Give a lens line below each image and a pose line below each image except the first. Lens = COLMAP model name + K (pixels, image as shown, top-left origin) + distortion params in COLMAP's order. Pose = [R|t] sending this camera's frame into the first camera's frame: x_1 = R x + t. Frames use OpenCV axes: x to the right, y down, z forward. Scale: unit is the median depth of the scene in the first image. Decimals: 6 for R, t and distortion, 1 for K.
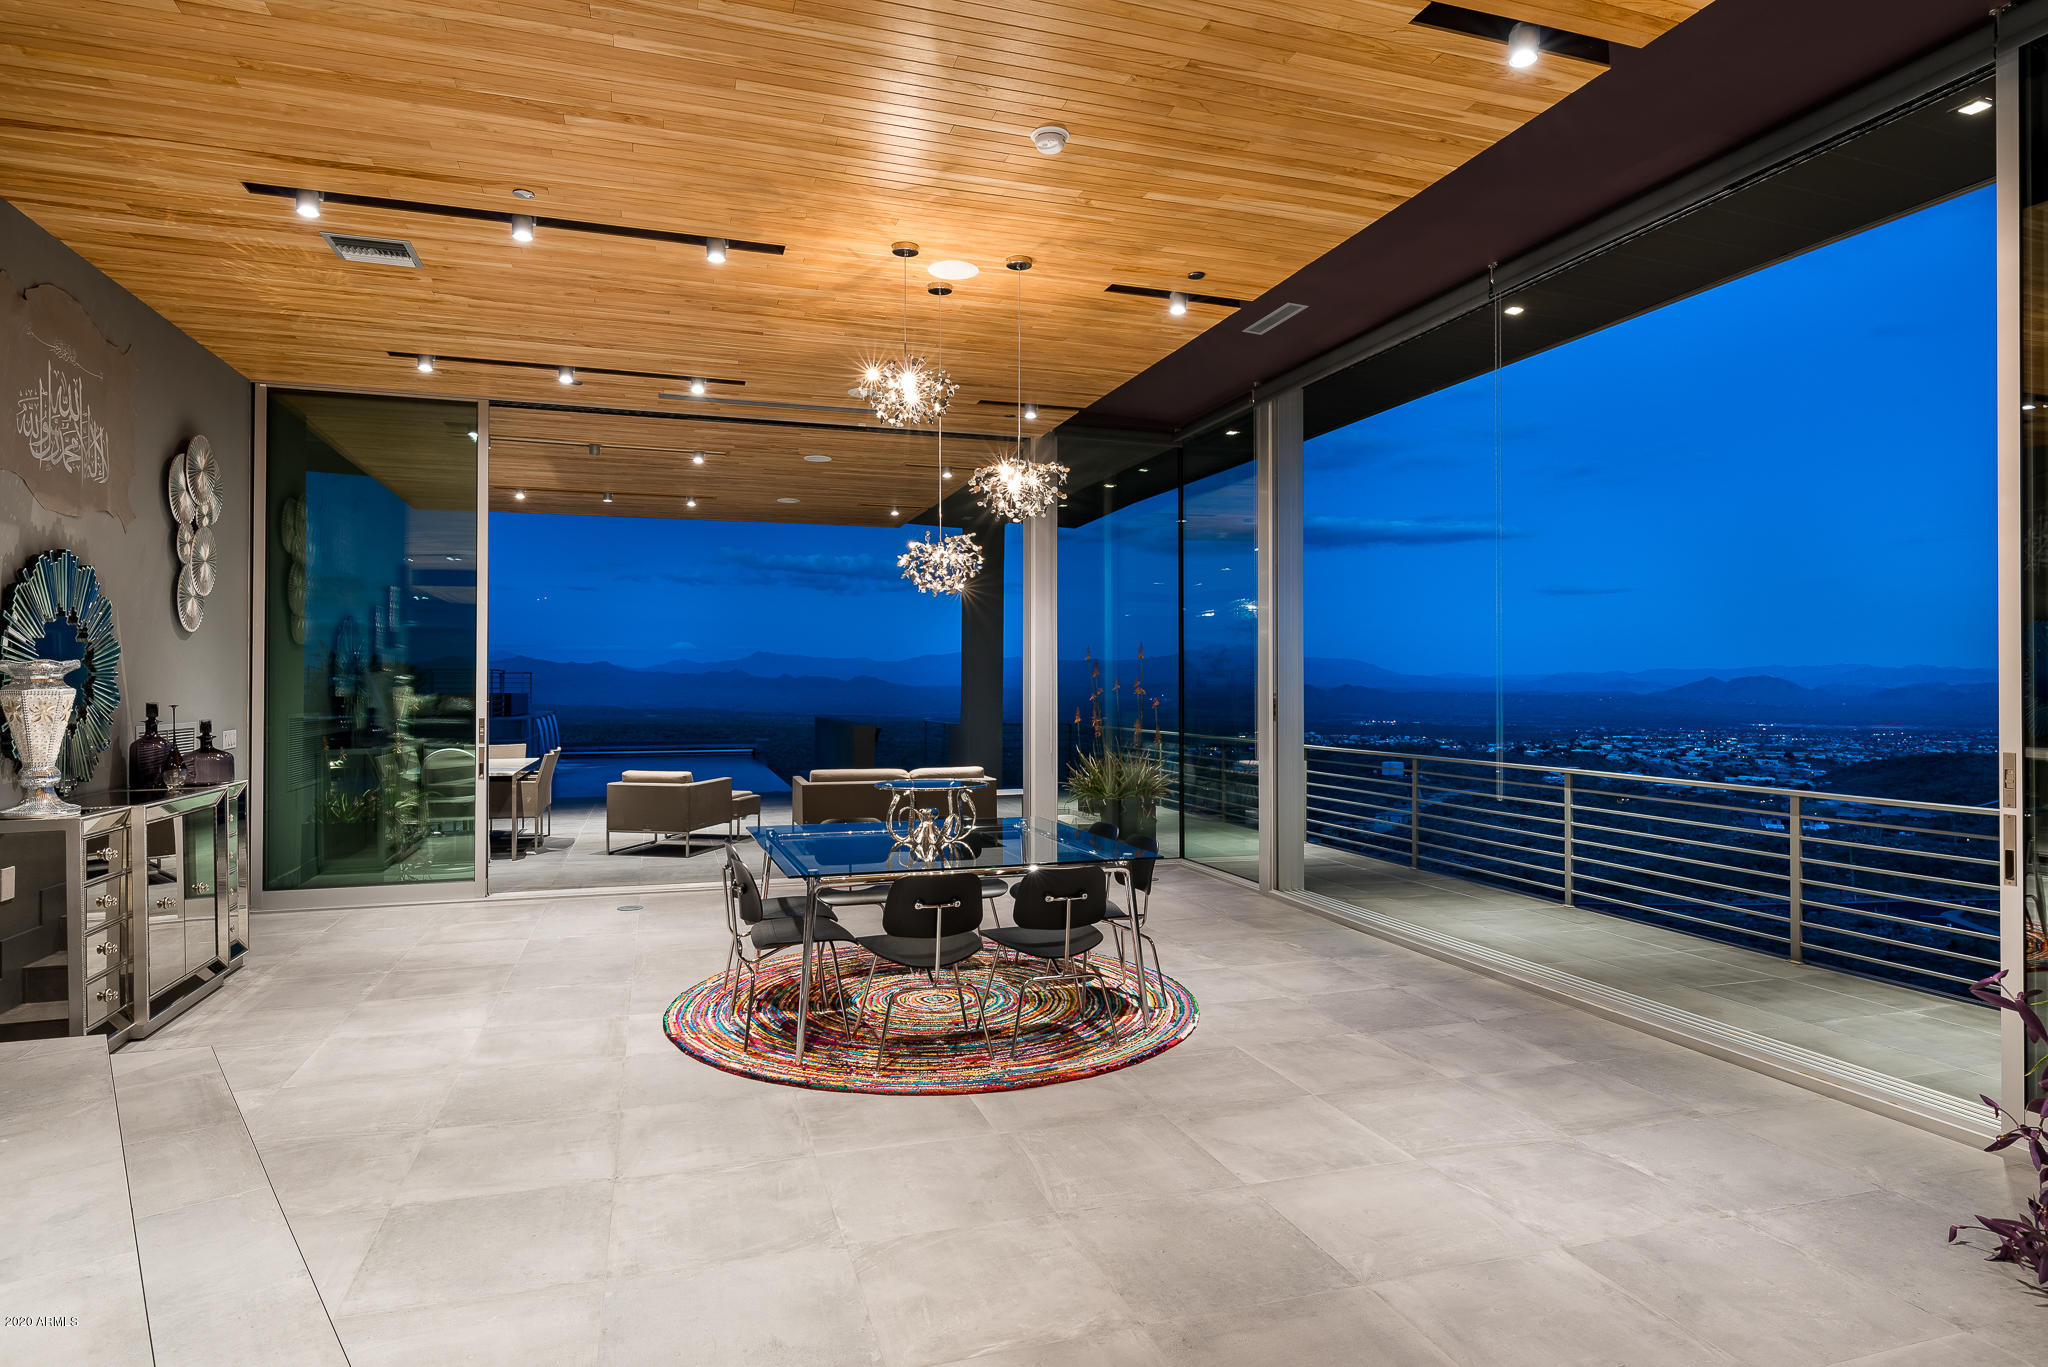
lens RADIAL K [[1148.4, 0, 1013.6], [0, 1148.4, 685.3], [0, 0, 1]] dist [-0.002773, 0.000663]
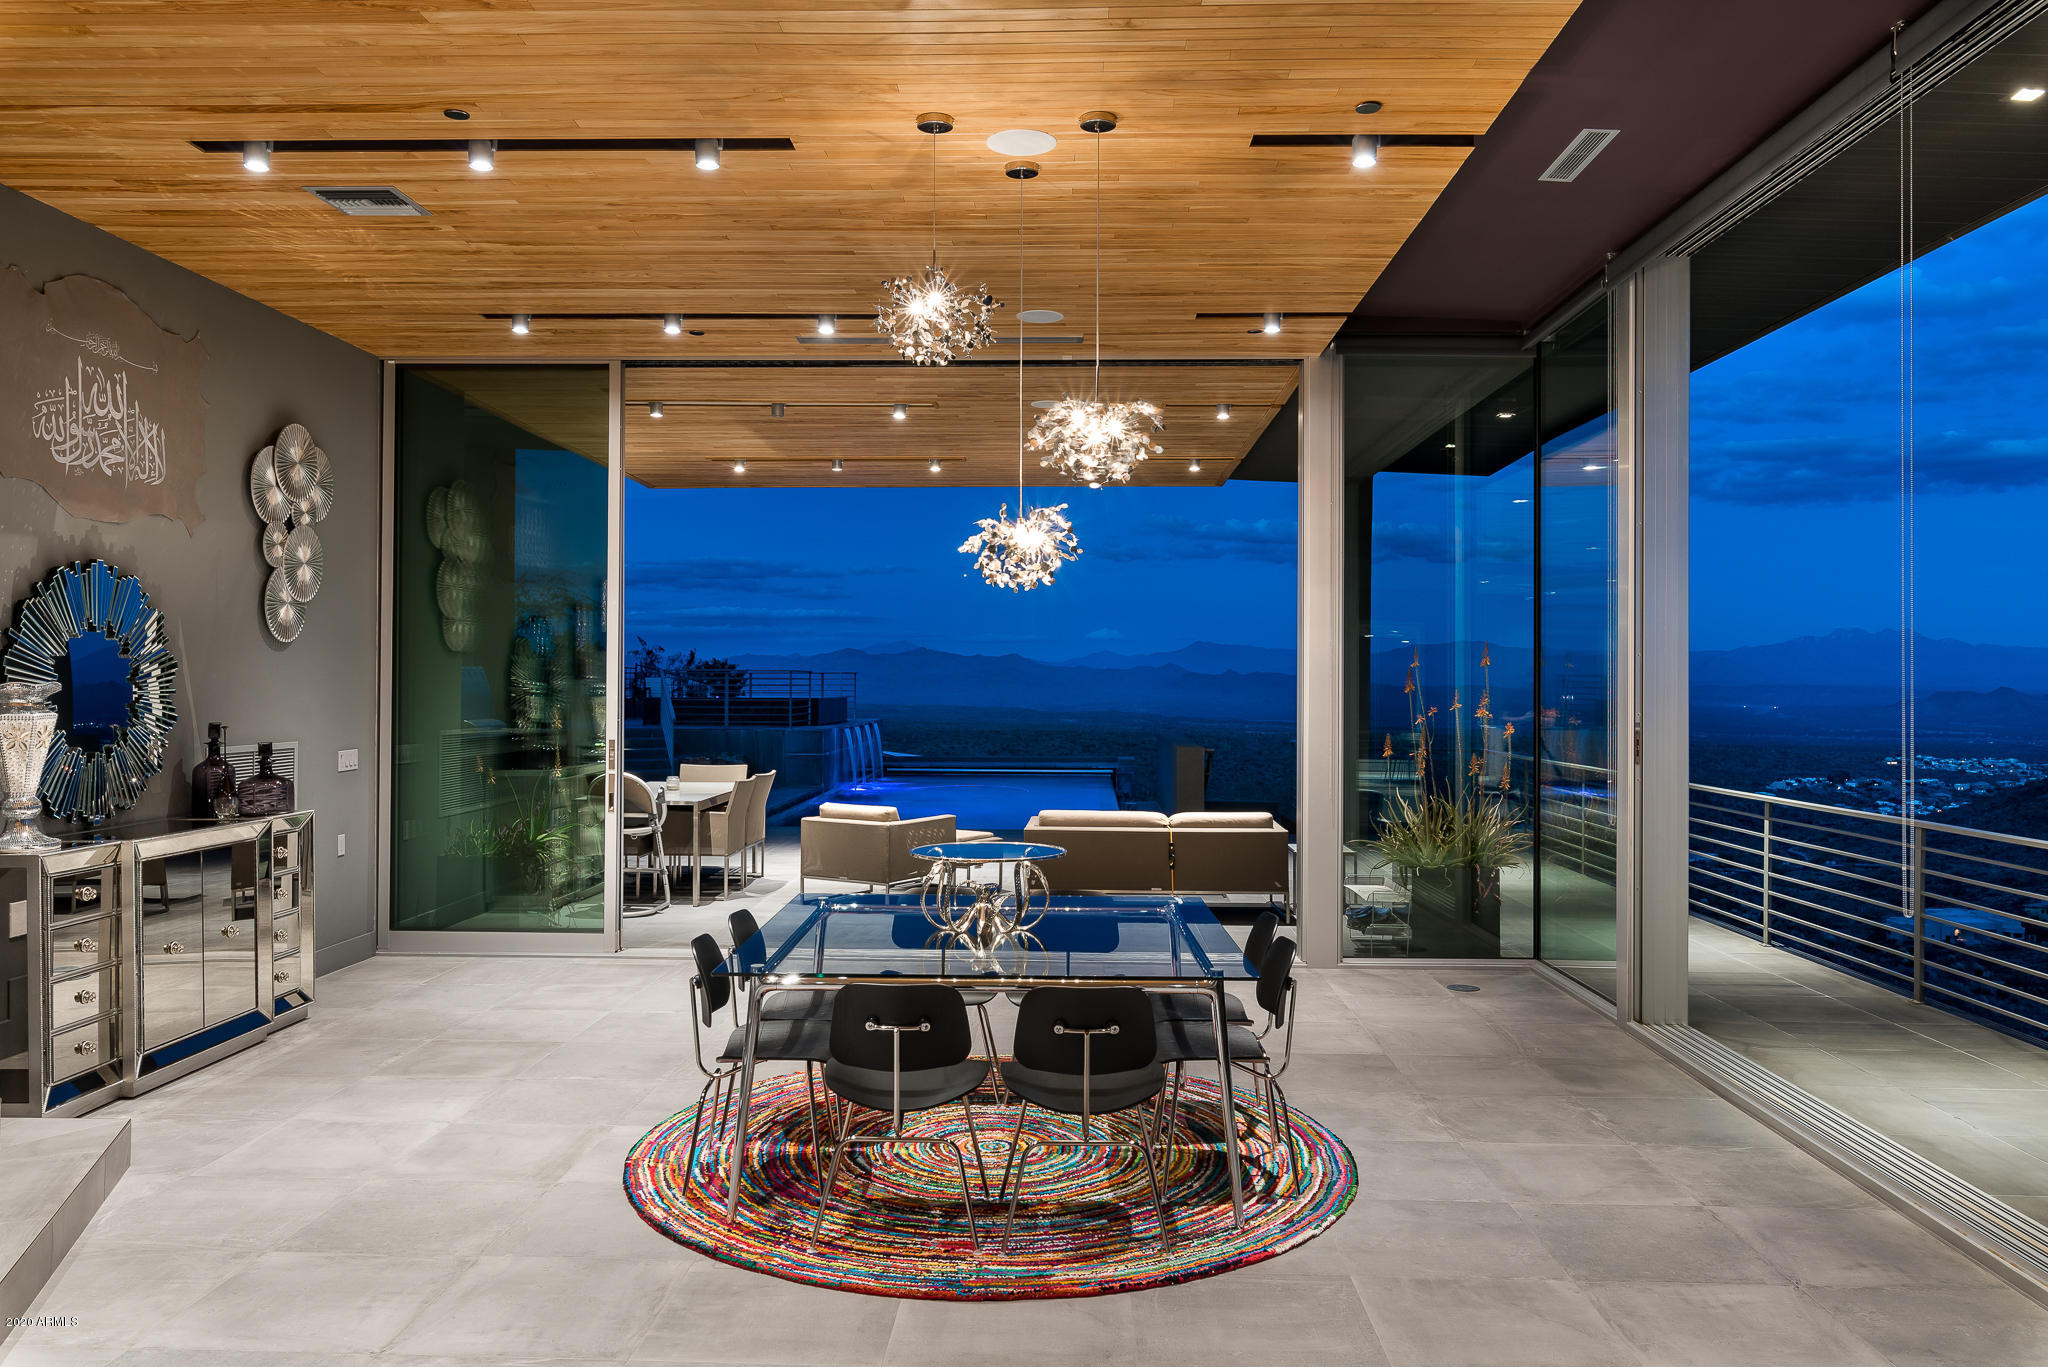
lens RADIAL K [[1470.1, 0, 1021.0], [0, 1470.1, 682.0], [0, 0, 1]] dist [-0.002465, 0.001573]
pose [[0.941268, 0.004095, -0.337637, 0.255332], [-0.004652, 0.999989, -0.000840, -0.020004], [0.337630, 0.002361, 0.941276, 0.124247]]
